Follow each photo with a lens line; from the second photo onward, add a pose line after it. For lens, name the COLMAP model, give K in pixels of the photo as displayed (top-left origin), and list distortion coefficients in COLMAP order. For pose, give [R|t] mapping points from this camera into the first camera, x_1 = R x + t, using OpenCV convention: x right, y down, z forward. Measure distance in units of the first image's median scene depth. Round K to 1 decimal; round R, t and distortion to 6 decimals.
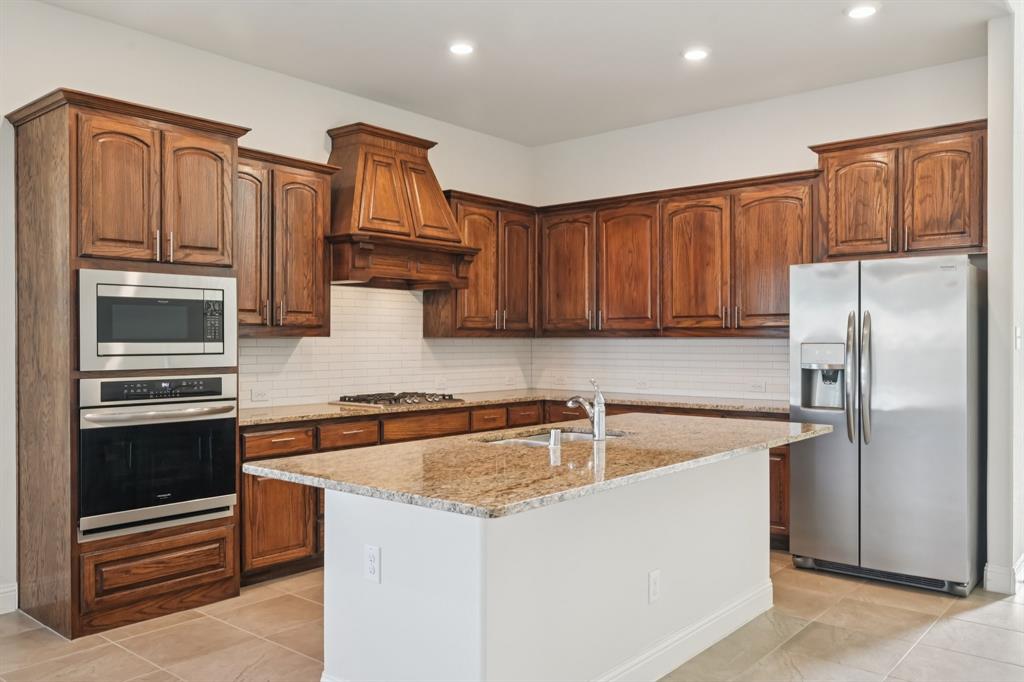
lens RADIAL K [[799.3, 0, 515.0], [0, 799.3, 342.4], [0, 0, 1]] dist [-0.007403, 0.005078]
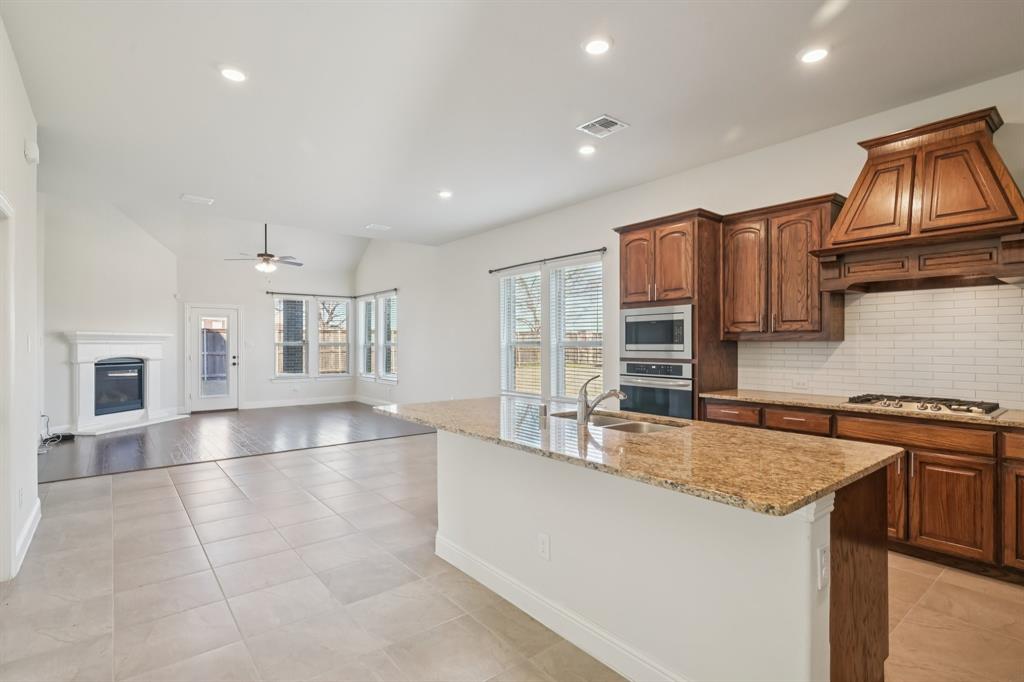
lens RADIAL K [[495.2, 0, 513.6], [0, 495.2, 344.7], [0, 0, 1]] dist [-0.001109, 0.001521]
pose [[-0.186992, 0.001997, -0.982359, 0.594059], [-0.001990, 0.999995, 0.002412, -0.000656], [0.982359, 0.002406, -0.186987, 0.706533]]
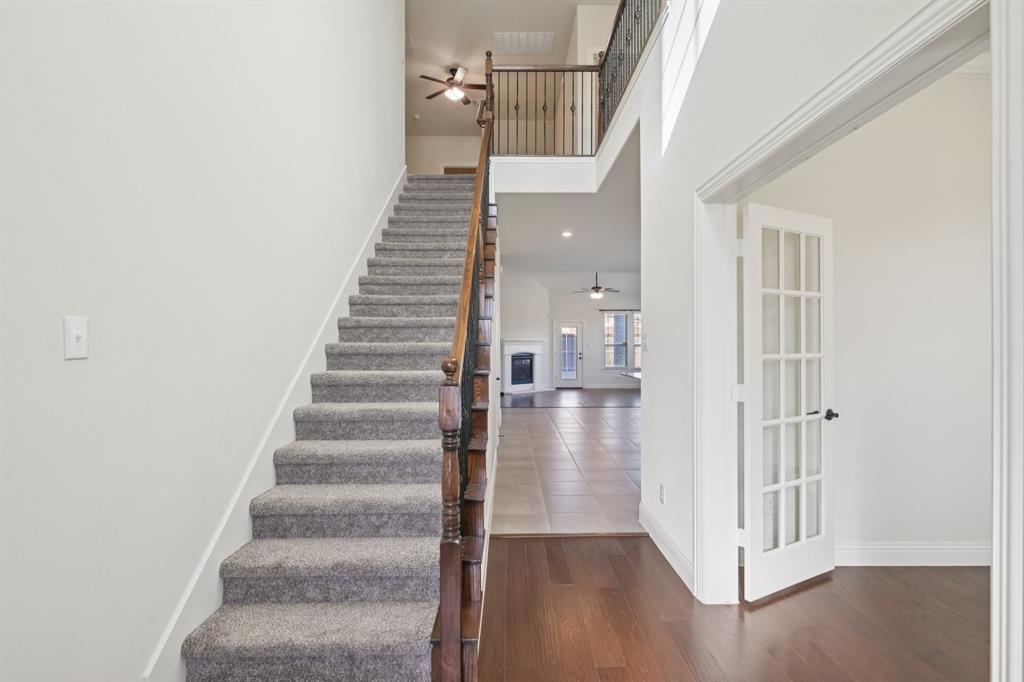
lens RADIAL K [[495.2, 0, 511.0], [0, 495.2, 345.1], [0, 0, 1]] dist [-0.001109, 0.001521]
pose [[-0.761881, -0.000960, -0.647717, 1.089024], [-0.002067, 0.999997, 0.000949, 0.001380], [0.647714, 0.002061, -0.761881, 1.216782]]
